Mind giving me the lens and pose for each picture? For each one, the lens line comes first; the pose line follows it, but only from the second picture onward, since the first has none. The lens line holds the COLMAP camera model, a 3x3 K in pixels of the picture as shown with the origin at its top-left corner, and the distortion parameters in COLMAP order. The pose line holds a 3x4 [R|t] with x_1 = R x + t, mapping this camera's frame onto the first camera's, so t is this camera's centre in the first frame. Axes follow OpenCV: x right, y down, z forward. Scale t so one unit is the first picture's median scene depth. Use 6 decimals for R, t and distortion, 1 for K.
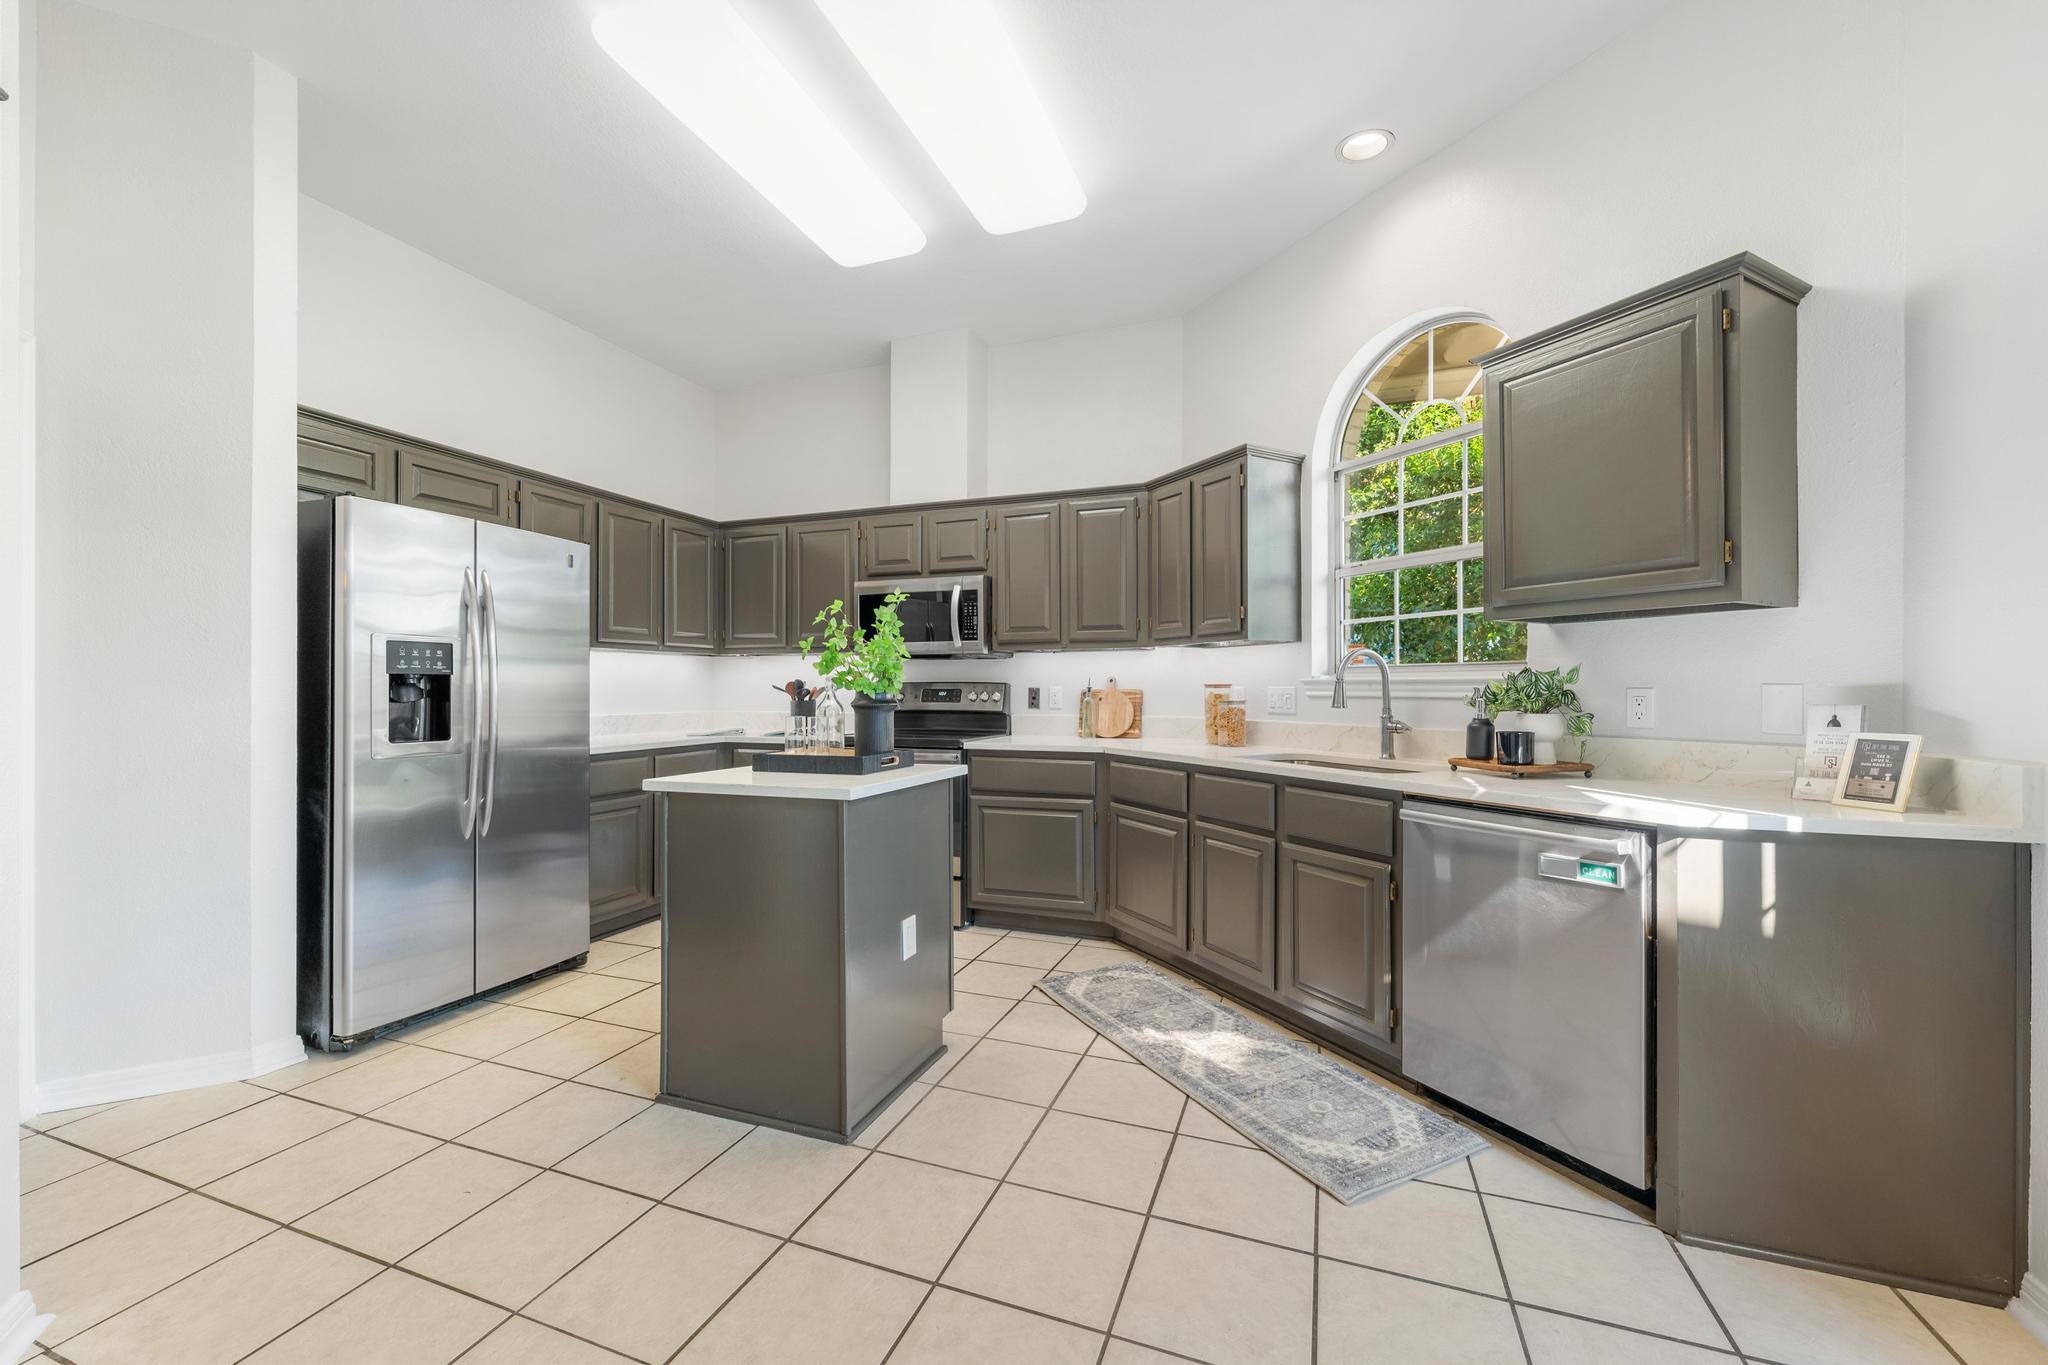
lens RADIAL K [[808.4, 0, 1032.8], [0, 808.4, 682.8], [0, 0, 1]] dist [0.005519, -0.000668]
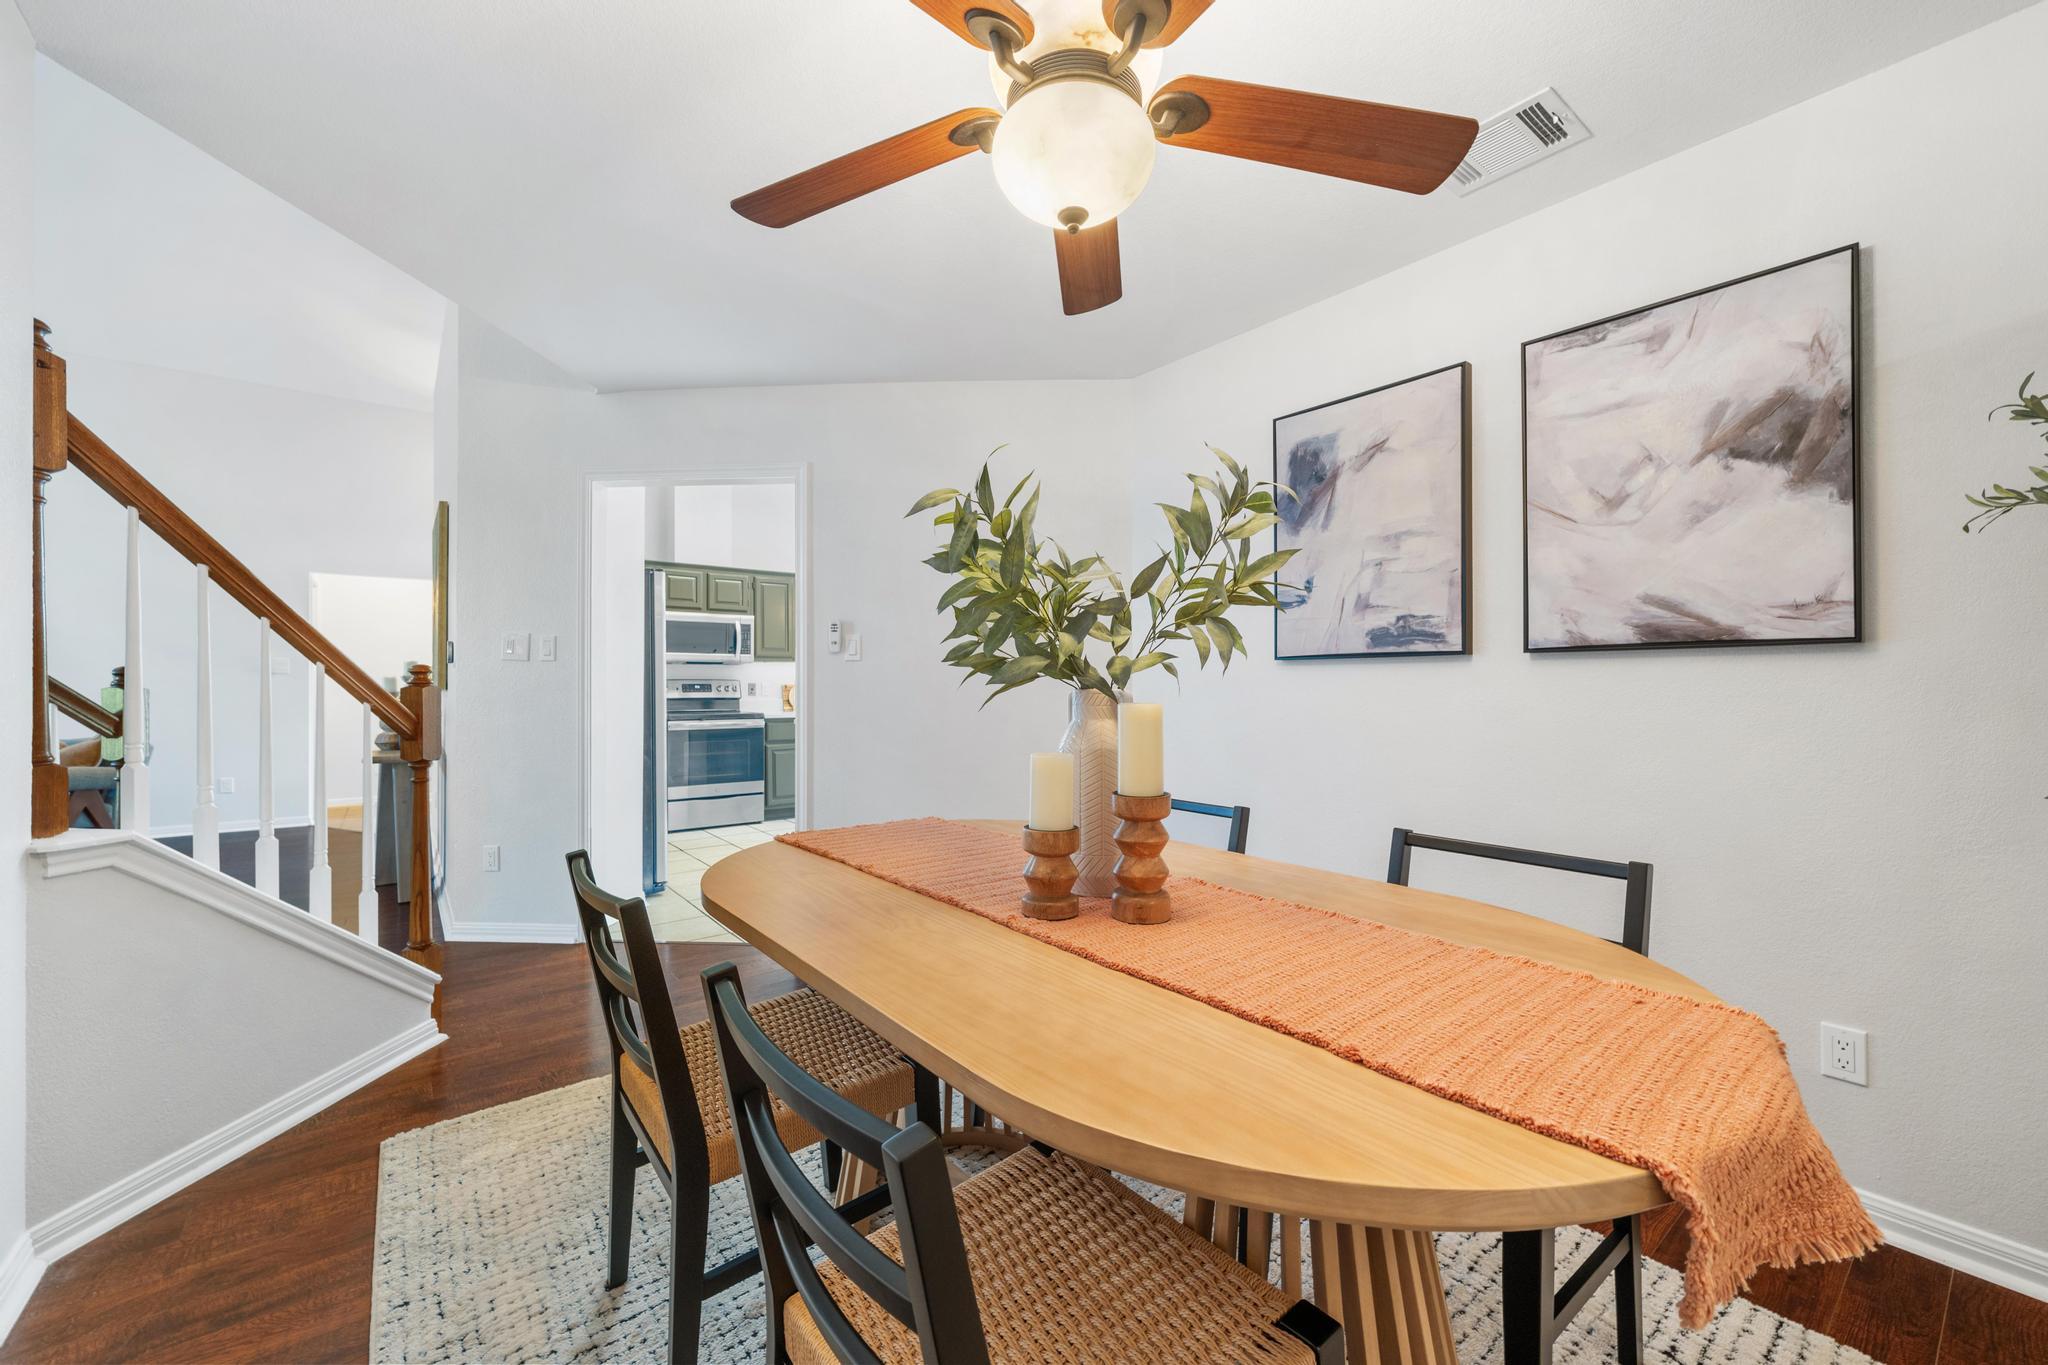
lens RADIAL K [[808.4, 0, 1040.2], [0, 808.4, 679.5], [0, 0, 1]] dist [0.005519, -0.000668]
pose [[0.523465, 0.003155, 0.852041, -1.644044], [-0.003271, 0.999993, -0.001693, 0.000266], [-0.852041, -0.001900, 0.523472, -0.539112]]
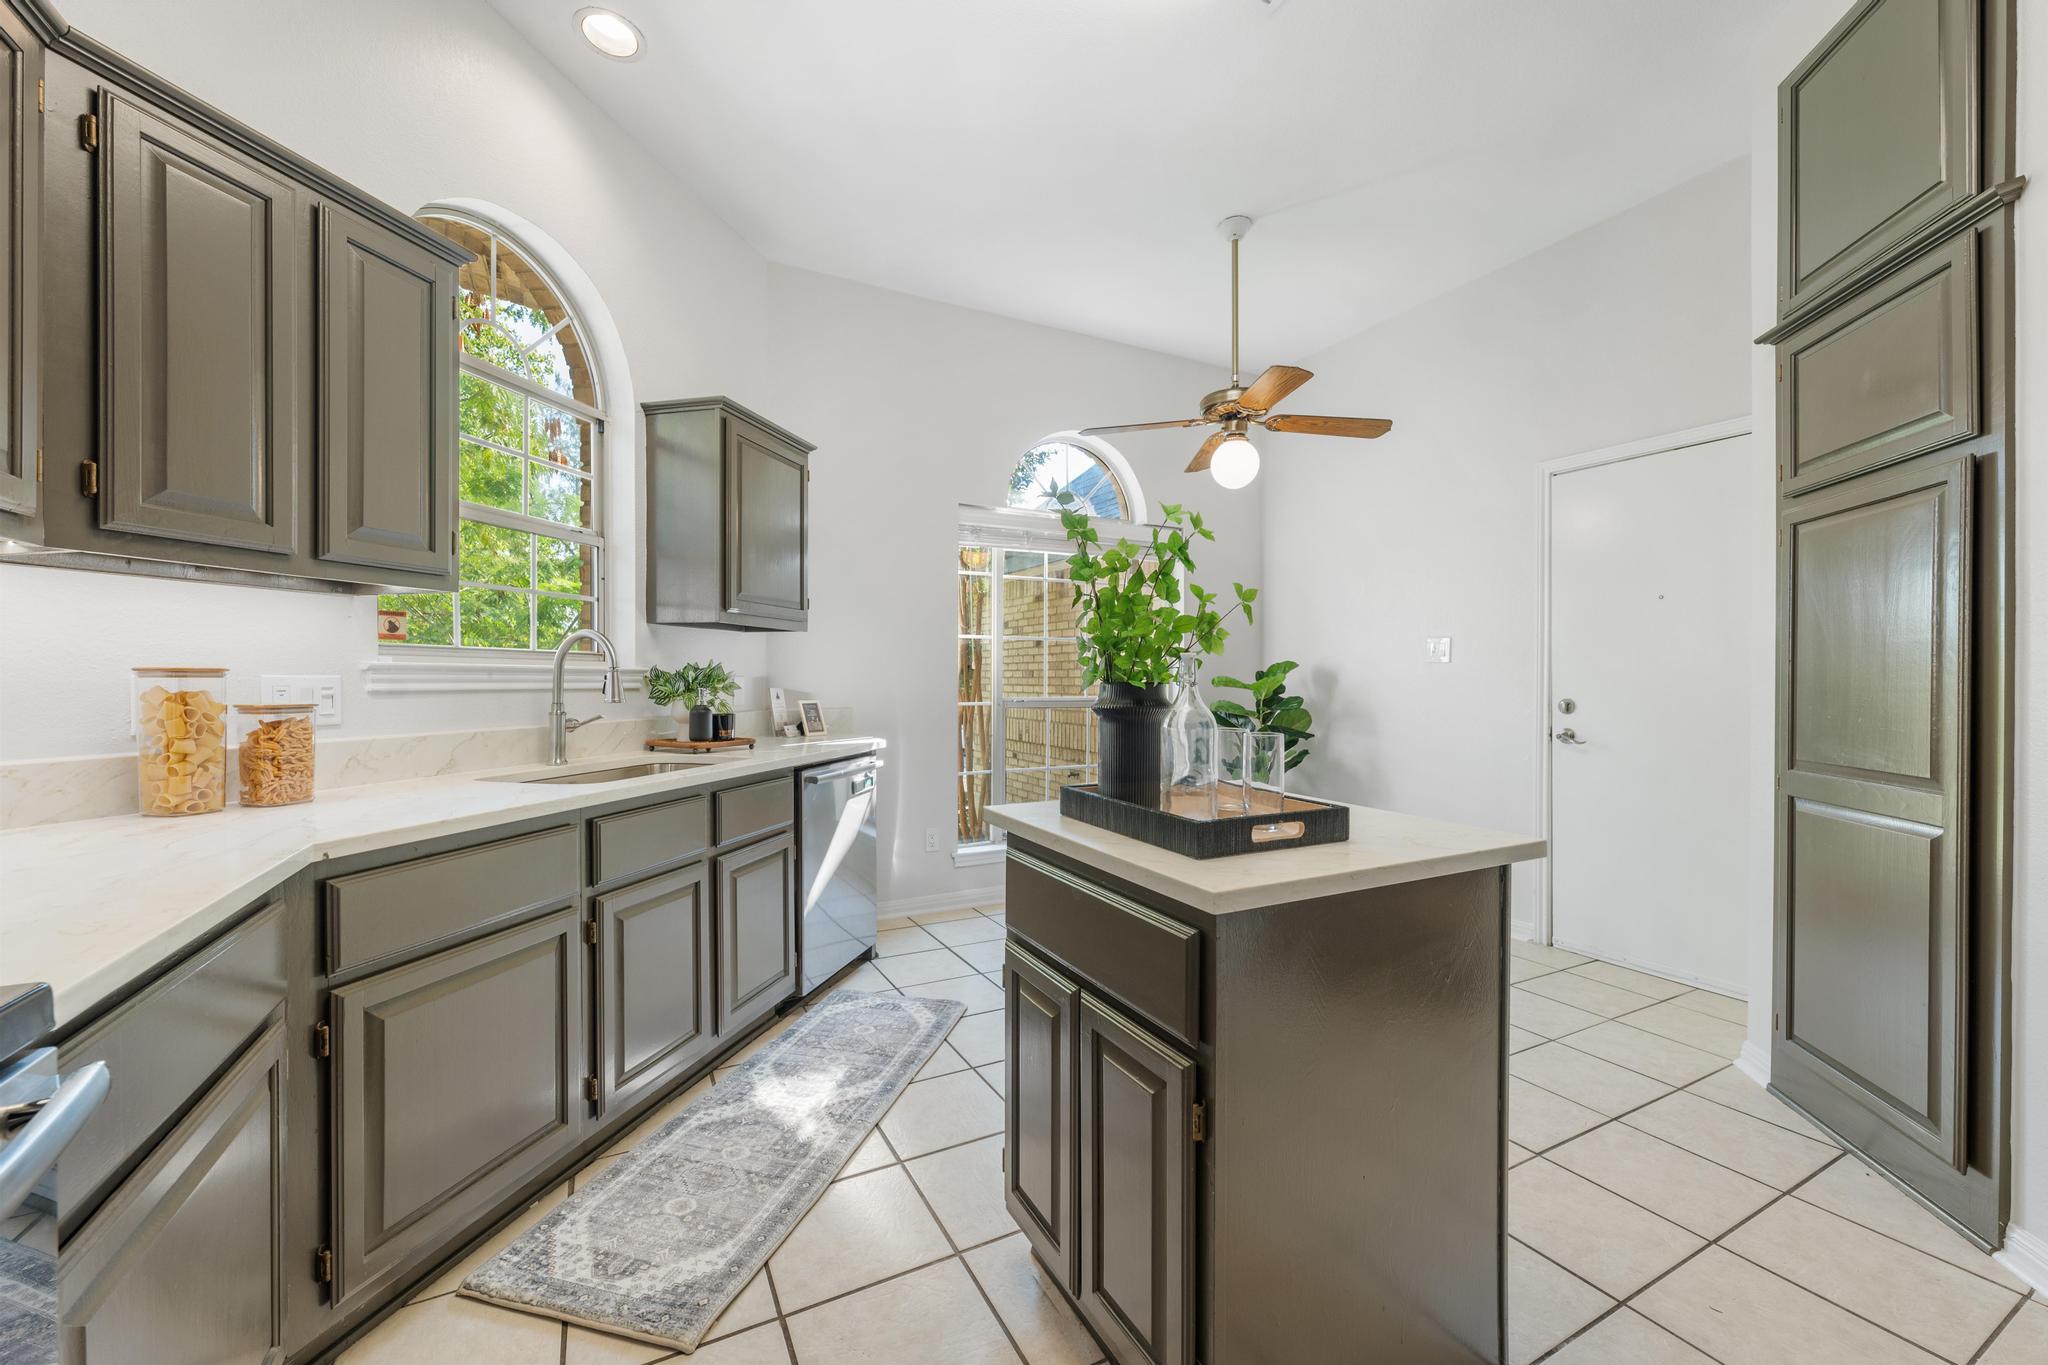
lens RADIAL K [[808.4, 0, 1012.4], [0, 808.4, 682.9], [0, 0, 1]] dist [0.005519, -0.000668]
pose [[-0.733604, -0.006166, 0.679549, -0.462632], [-0.007501, 0.999971, 0.000976, 0.007240], [-0.679535, -0.004381, -0.733630, 1.306168]]
